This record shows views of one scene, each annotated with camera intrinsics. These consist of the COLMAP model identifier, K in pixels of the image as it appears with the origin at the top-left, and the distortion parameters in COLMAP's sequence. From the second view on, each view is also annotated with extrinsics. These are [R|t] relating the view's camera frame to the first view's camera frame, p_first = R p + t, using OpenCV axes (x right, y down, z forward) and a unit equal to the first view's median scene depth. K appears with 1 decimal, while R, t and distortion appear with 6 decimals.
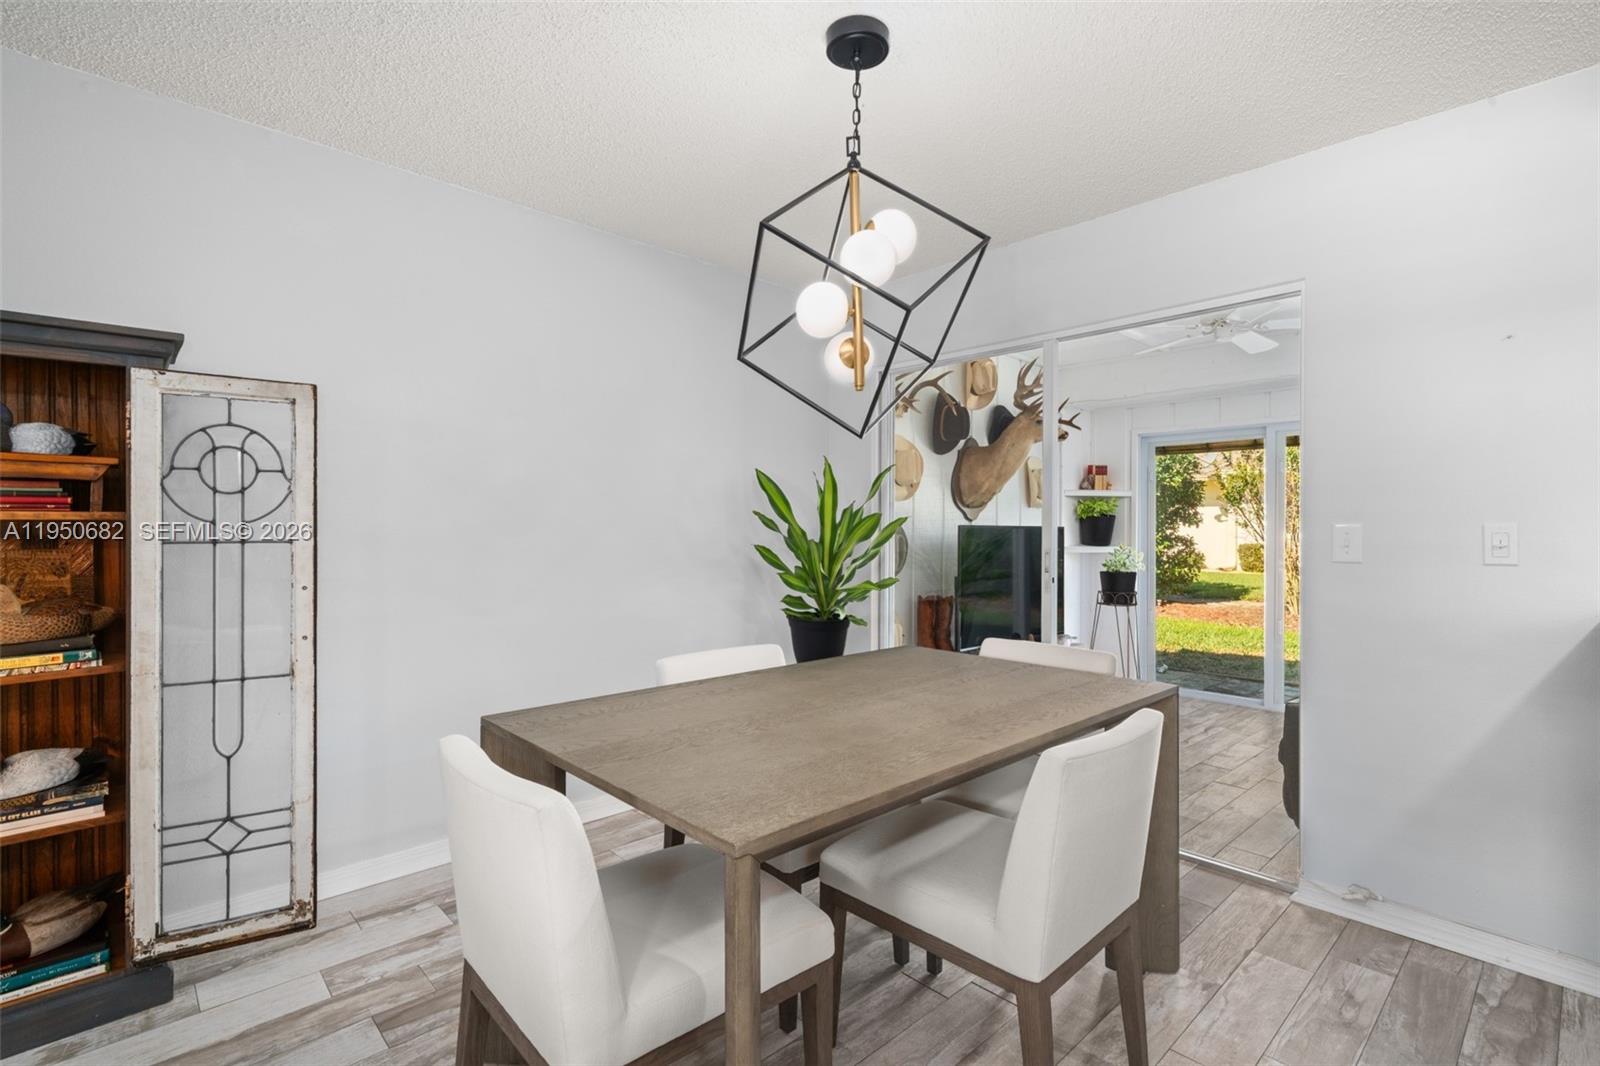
lens RADIAL K [[744.9, 0, 794.2], [0, 744.9, 529.7], [0, 0, 1]] dist [0.004955, 0.000588]
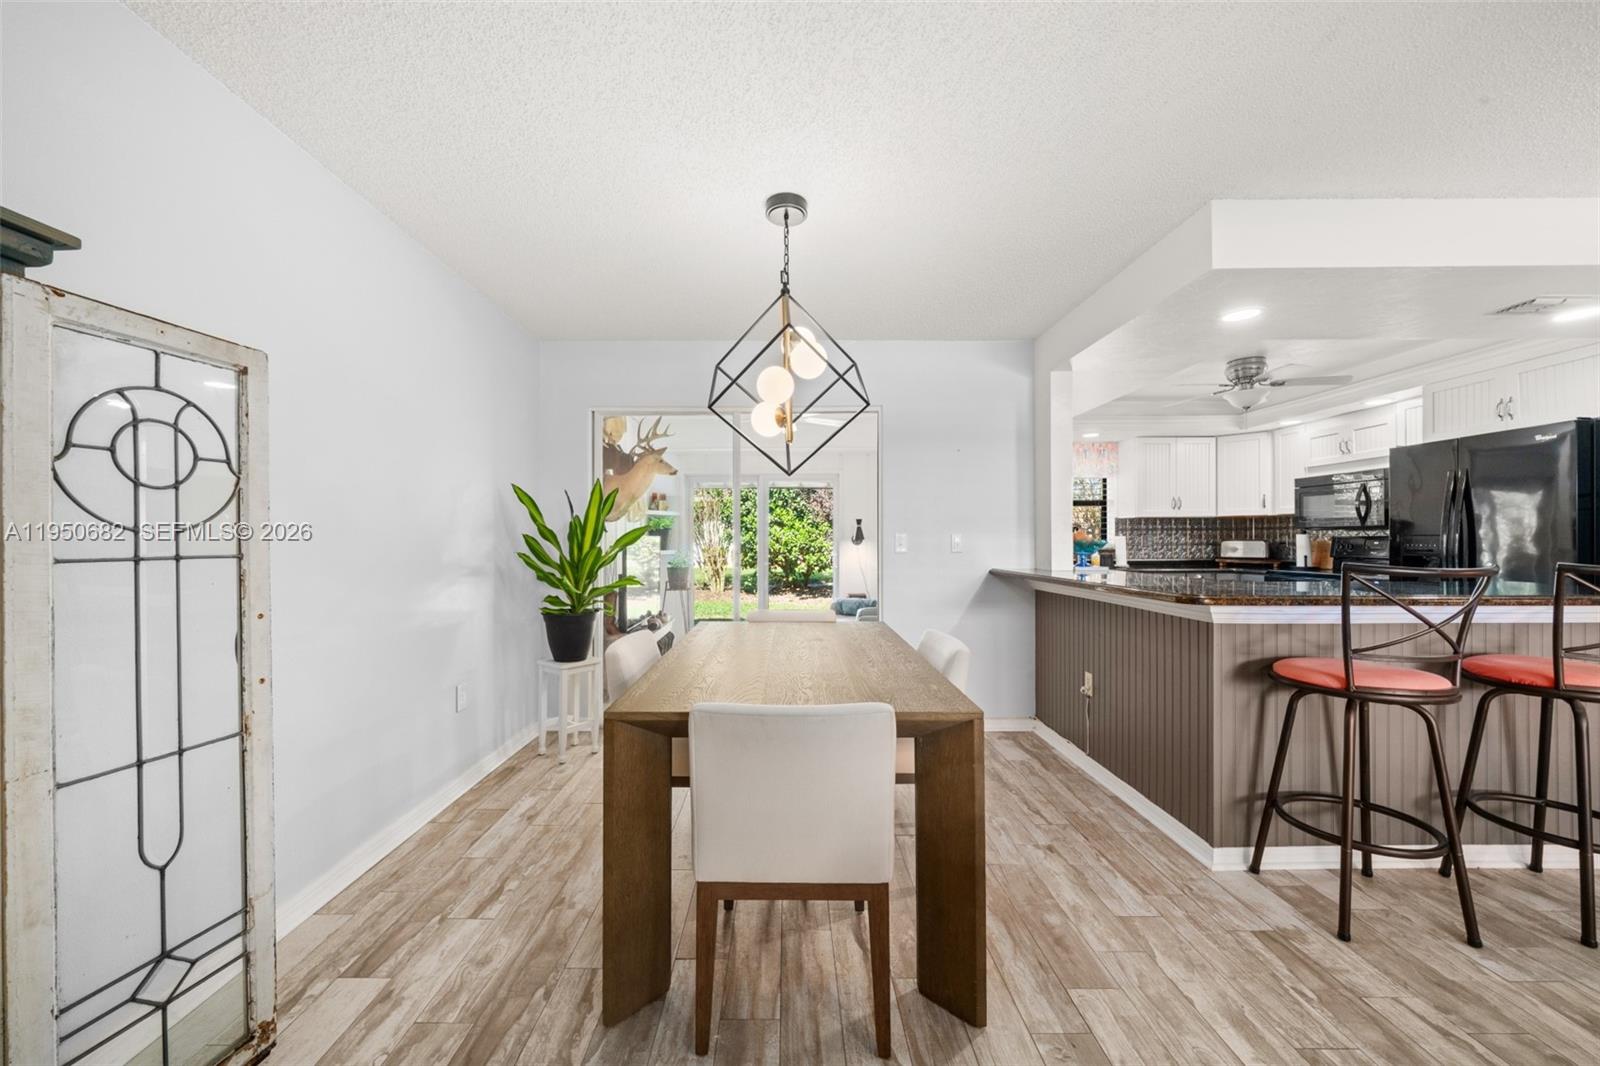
lens RADIAL K [[571.1, 0, 798.9], [0, 571.1, 540.7], [0, 0, 1]] dist [-0.000960, -0.000307]
pose [[0.684990, -0.009051, 0.728496, -0.732730], [0.007716, 0.999957, 0.005168, 0.001950], [-0.728512, 0.002081, 0.685030, 0.204424]]
